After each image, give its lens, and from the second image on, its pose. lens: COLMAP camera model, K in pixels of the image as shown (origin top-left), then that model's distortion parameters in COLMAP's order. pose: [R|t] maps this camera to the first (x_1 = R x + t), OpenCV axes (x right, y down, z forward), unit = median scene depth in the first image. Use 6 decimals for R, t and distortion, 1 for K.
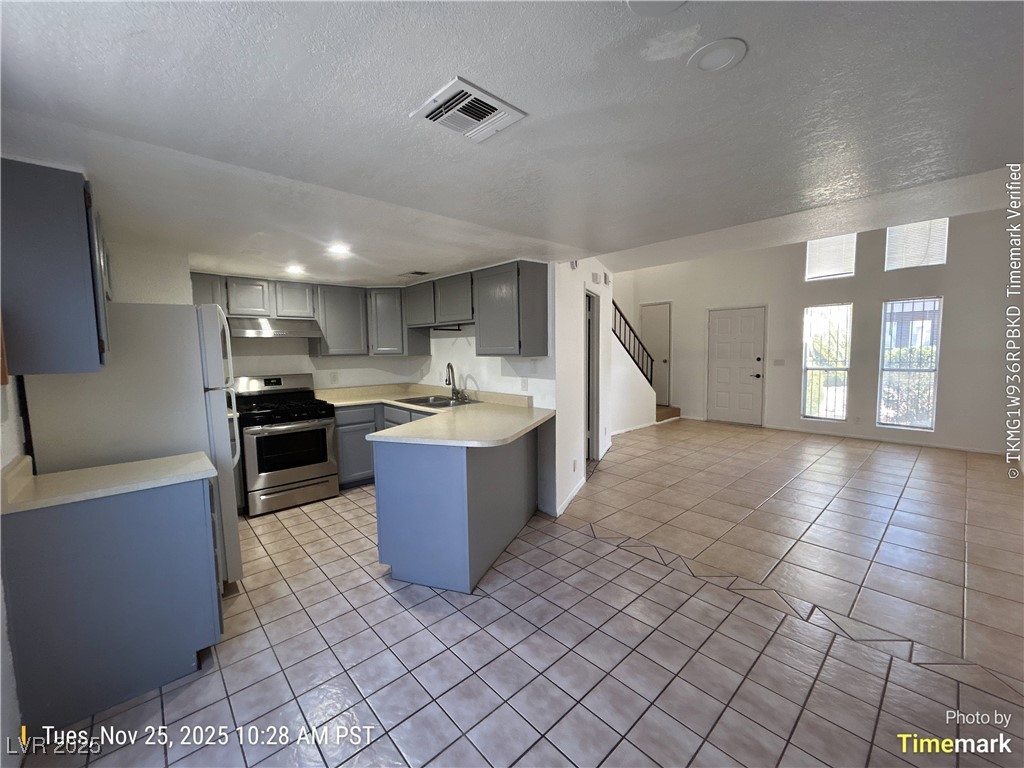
lens RADIAL K [[414.5, 0, 512.0], [0, 414.5, 384.0], [0, 0, 1]] dist [0.001942, 0.000443]
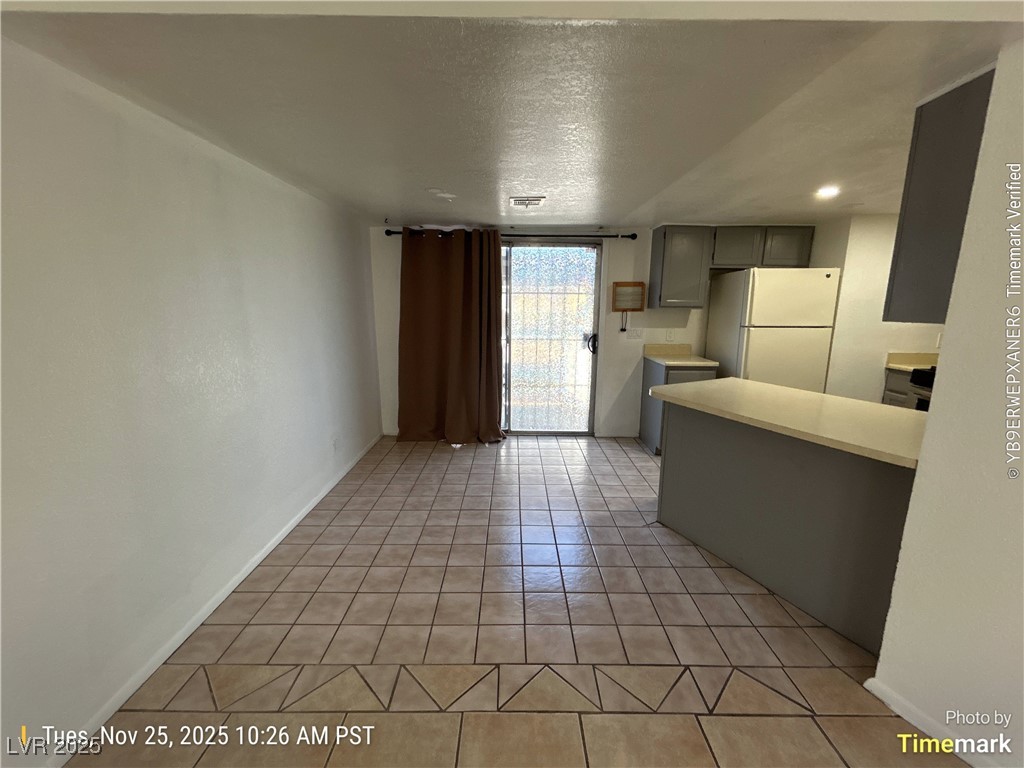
lens RADIAL K [[414.5, 0, 512.0], [0, 414.5, 384.0], [0, 0, 1]] dist [0.001942, 0.000443]
pose [[-0.677602, 0.150758, -0.719811, 0.848716], [-0.061927, 0.963591, 0.260111, -0.111894], [0.732817, 0.220827, -0.643595, 1.245996]]
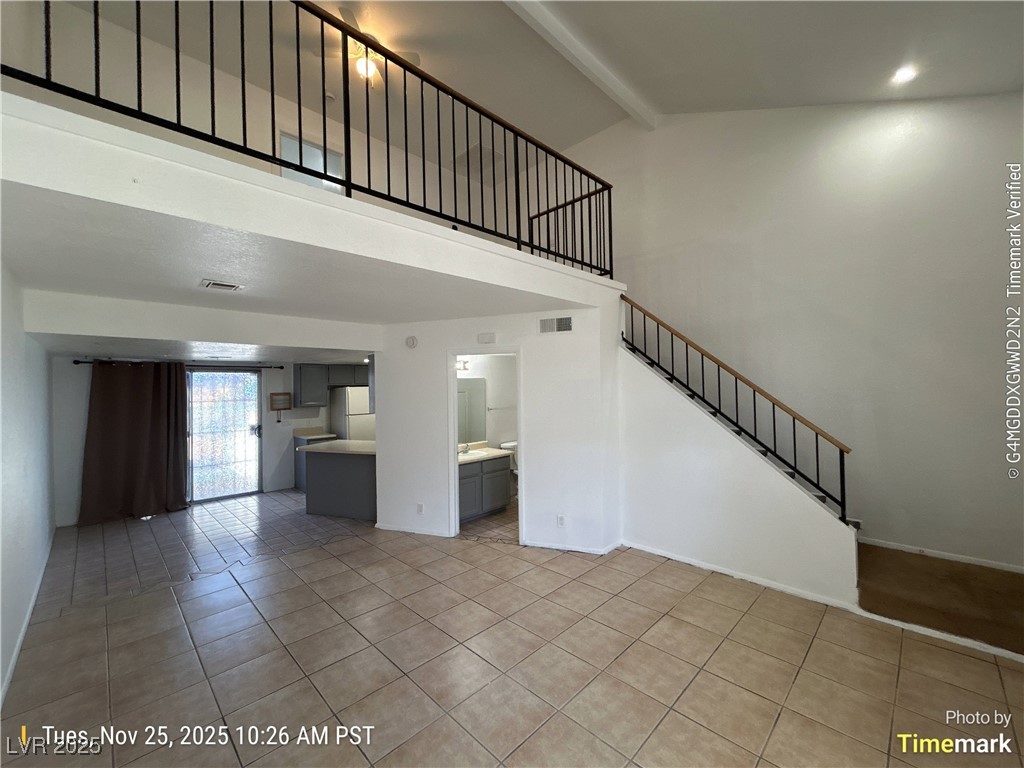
lens RADIAL K [[414.5, 0, 512.0], [0, 414.5, 384.0], [0, 0, 1]] dist [0.001942, 0.000443]
pose [[0.042860, 0.006659, -0.999059, 2.060190], [-0.073217, 0.997310, 0.003506, -0.276945], [0.996395, 0.072998, 0.043232, 1.823805]]
